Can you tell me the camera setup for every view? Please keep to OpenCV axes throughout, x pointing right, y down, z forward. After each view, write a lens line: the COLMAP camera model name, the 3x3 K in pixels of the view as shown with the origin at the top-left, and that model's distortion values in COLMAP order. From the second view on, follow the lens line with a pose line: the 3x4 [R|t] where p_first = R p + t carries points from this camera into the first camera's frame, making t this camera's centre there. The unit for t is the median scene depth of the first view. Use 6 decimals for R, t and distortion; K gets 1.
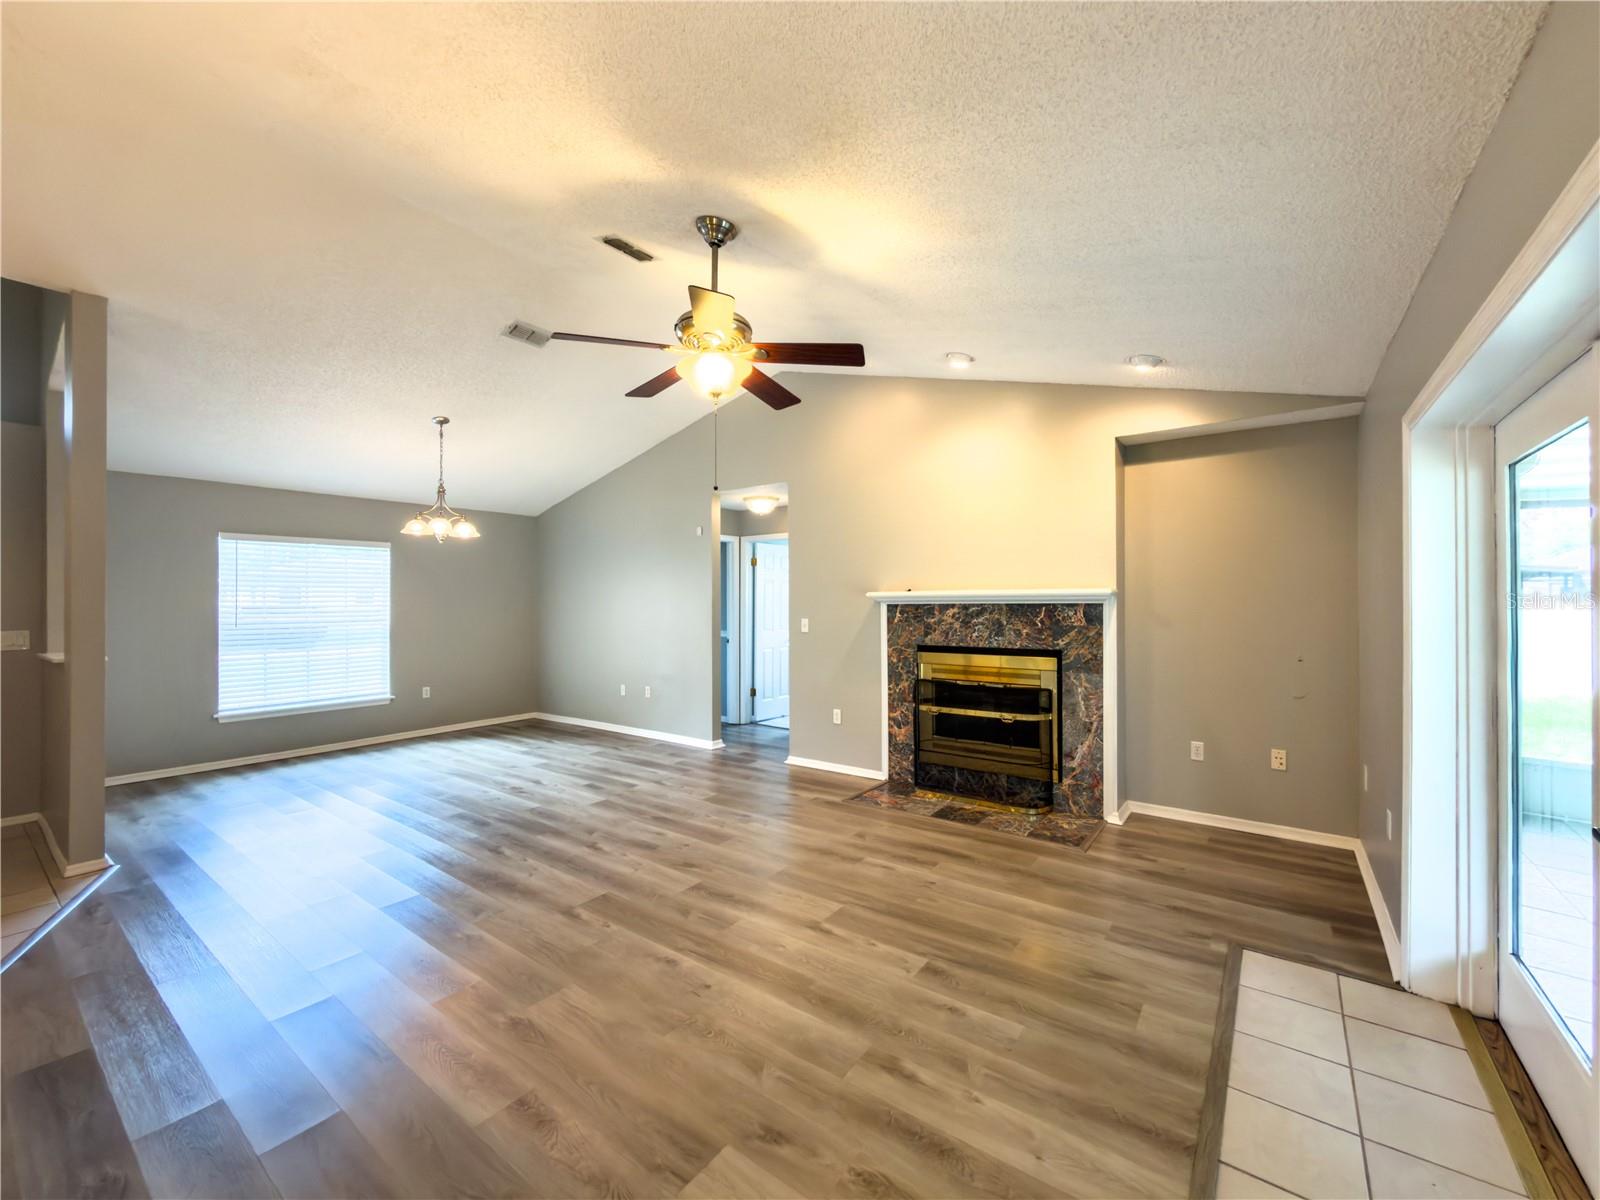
lens RADIAL K [[651.1, 0, 800.8], [0, 651.1, 606.8], [0, 0, 1]] dist [0.000402, -0.000133]
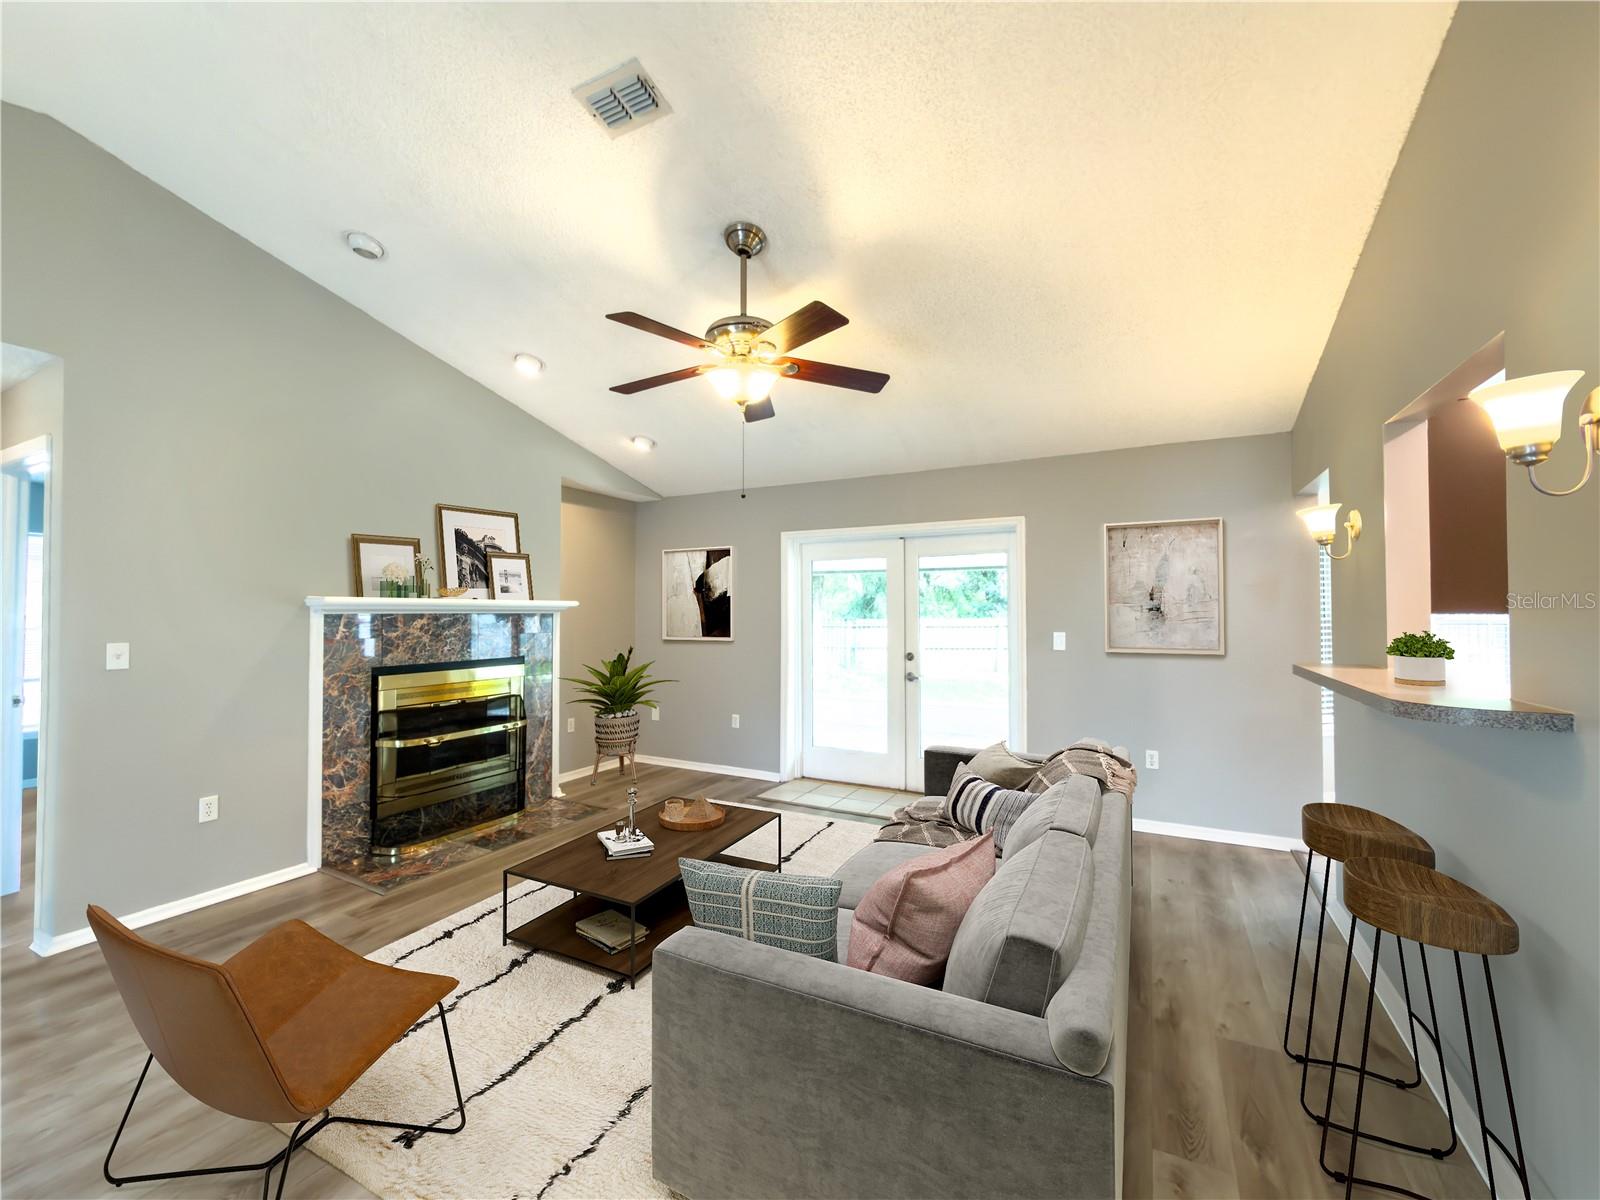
lens RADIAL K [[651.1, 0, 803.8], [0, 651.1, 605.5], [0, 0, 1]] dist [0.000402, -0.000133]
pose [[-0.146184, 0.013810, 0.989161, -0.694787], [0.006588, 0.999894, -0.012987, -0.001067], [-0.989236, 0.004618, -0.146259, 0.652269]]
